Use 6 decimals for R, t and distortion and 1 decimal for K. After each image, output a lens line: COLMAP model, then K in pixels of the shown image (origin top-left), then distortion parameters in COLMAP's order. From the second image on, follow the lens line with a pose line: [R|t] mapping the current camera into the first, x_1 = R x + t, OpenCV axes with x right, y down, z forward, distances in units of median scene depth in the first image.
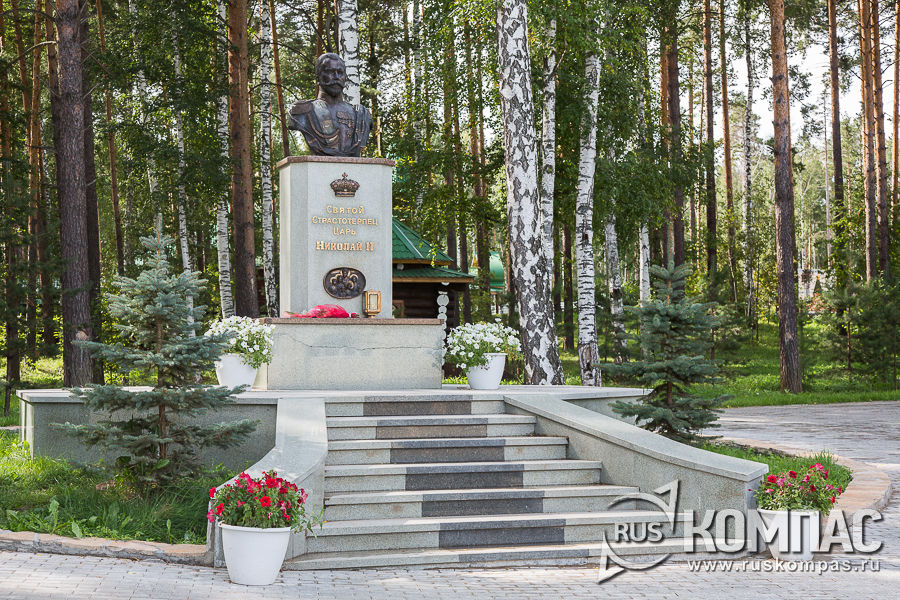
lens RADIAL K [[1509.3, 0, 450.0], [0, 1509.3, 300.0], [0, 0, 1]] dist [0.053275, 0.064980]
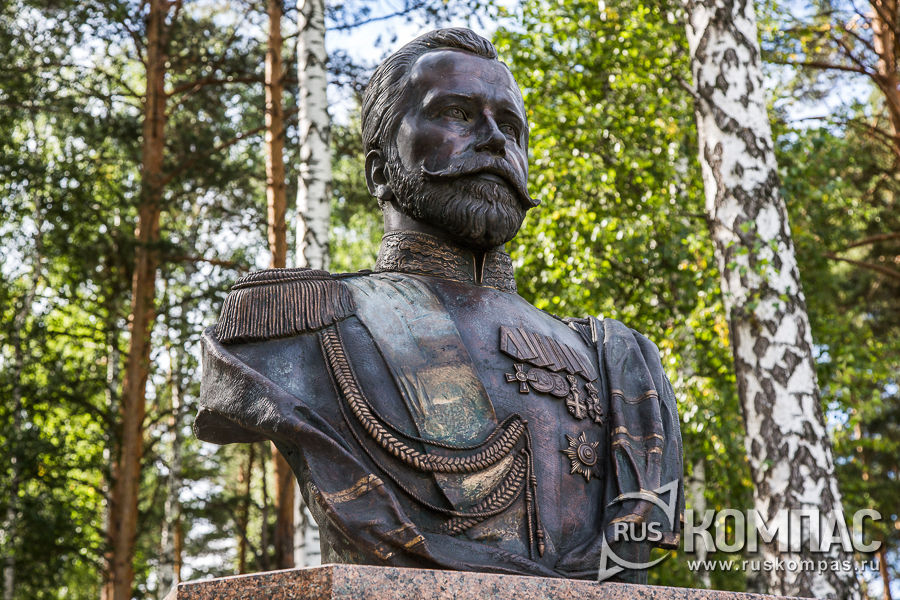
lens RADIAL K [[1700.7, 0, 450.0], [0, 1700.7, 300.0], [0, 0, 1]] dist [0.172963, 0.103134]
pose [[0.999221, 0.009161, 0.038373, -0.062198], [0.004574, 0.939198, -0.343346, -0.045397], [-0.039186, 0.343255, 0.938425, 0.588185]]
